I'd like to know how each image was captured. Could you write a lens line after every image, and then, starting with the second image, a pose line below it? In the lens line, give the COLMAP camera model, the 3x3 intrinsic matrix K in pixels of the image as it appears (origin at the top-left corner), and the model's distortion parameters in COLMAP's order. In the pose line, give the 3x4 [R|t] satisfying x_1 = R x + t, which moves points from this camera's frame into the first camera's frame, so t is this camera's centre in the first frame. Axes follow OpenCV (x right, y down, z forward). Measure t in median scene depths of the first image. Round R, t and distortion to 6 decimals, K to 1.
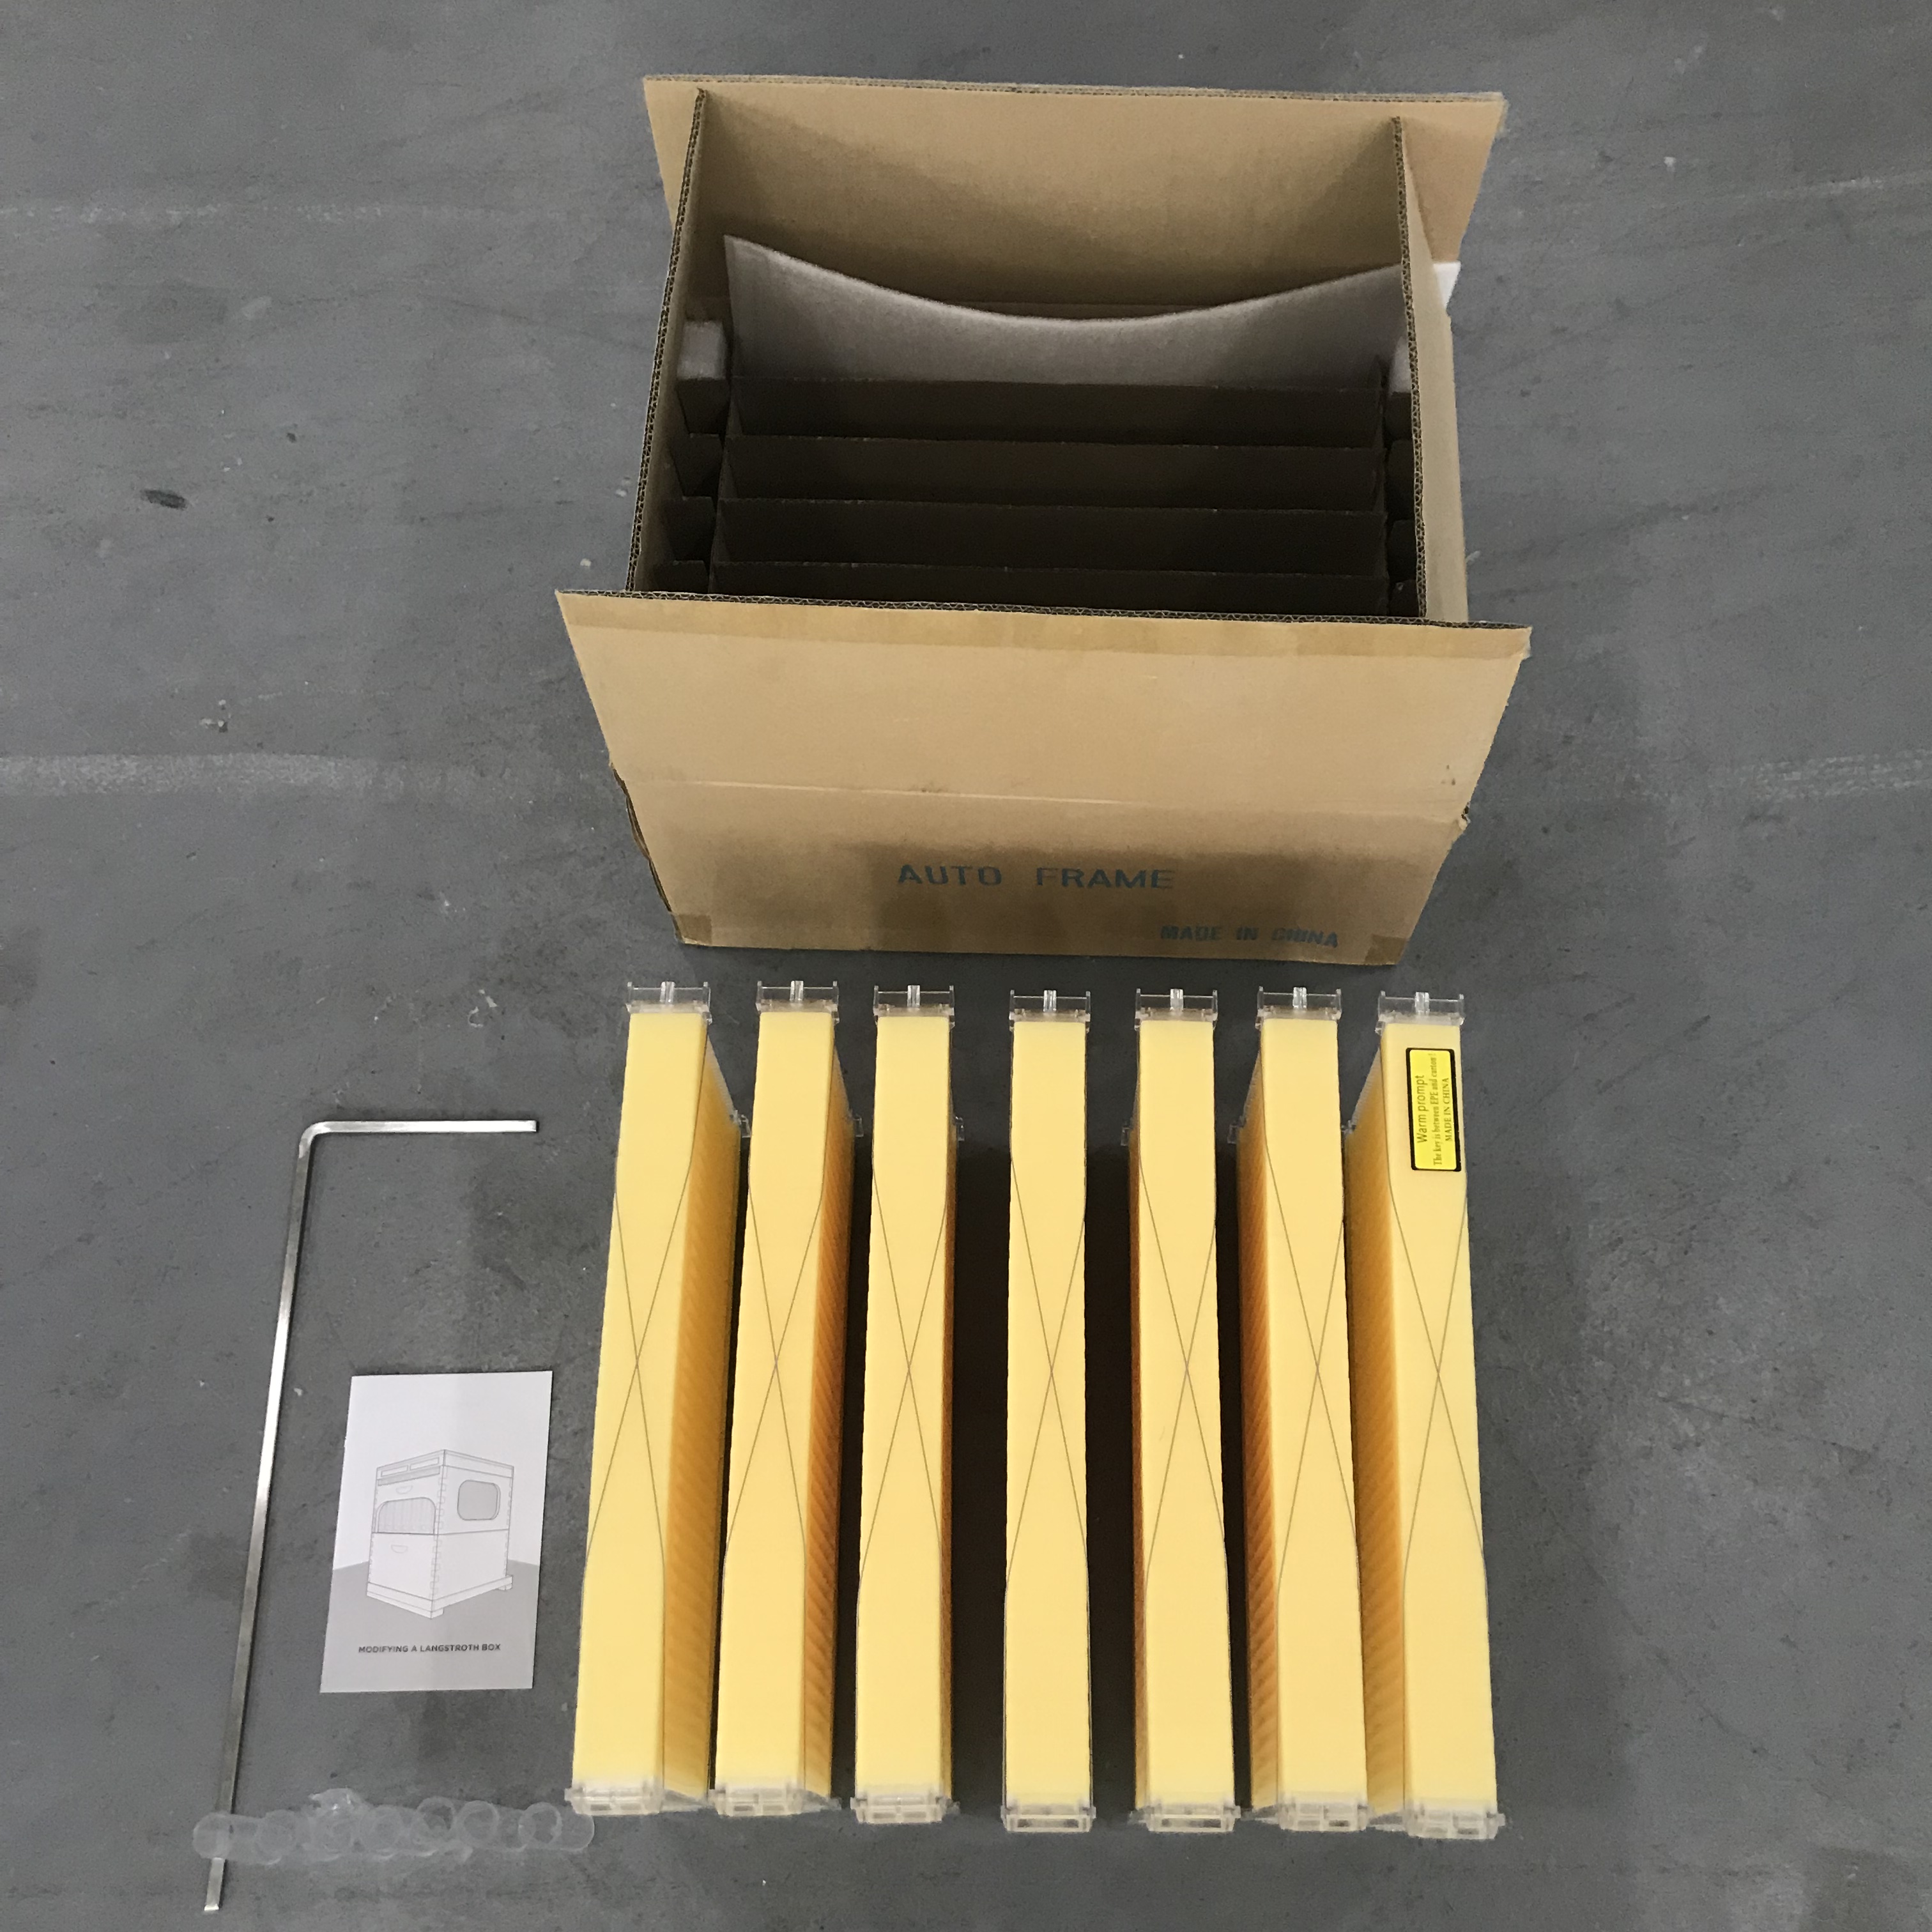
lens RADIAL K [[2110.3, 0, 964.7], [0, 2110.3, 975.7], [0, 0, 1]] dist [0.026532, 0.000000]
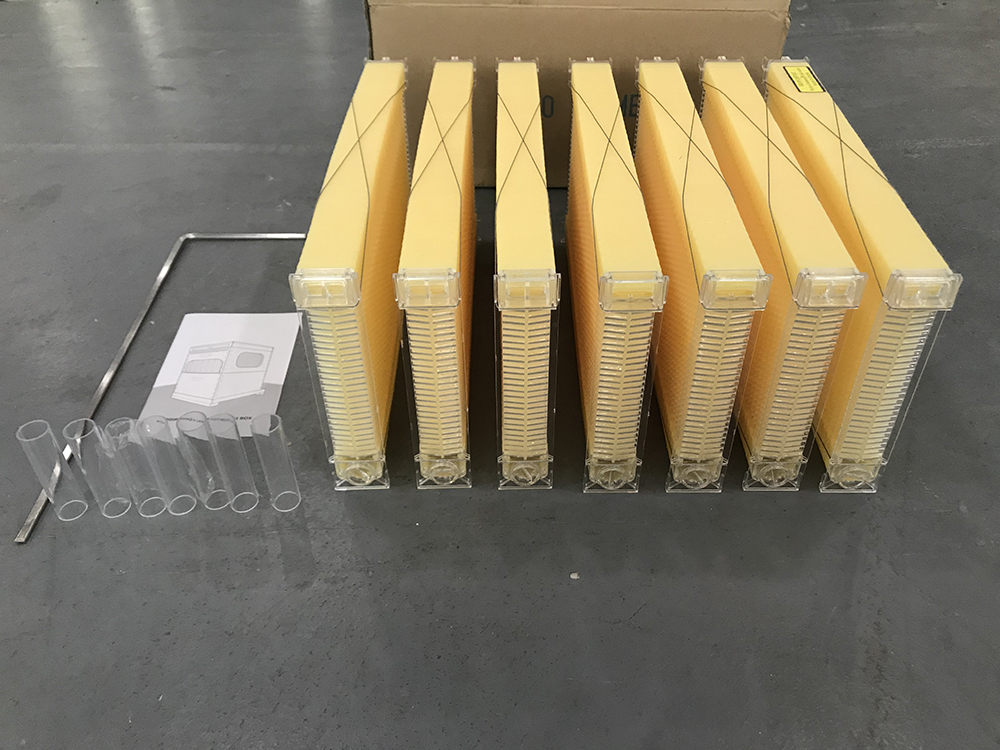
lens RADIAL K [[817.0, 0, 500.5], [0, 817.0, 378.9], [0, 0, 1]] dist [0.033823, -0.009042]
pose [[0.999743, 0.010192, 0.020267, -0.047482], [-0.000077, 0.894906, -0.446255, 0.550313], [-0.022686, 0.446138, 0.894676, 0.433286]]
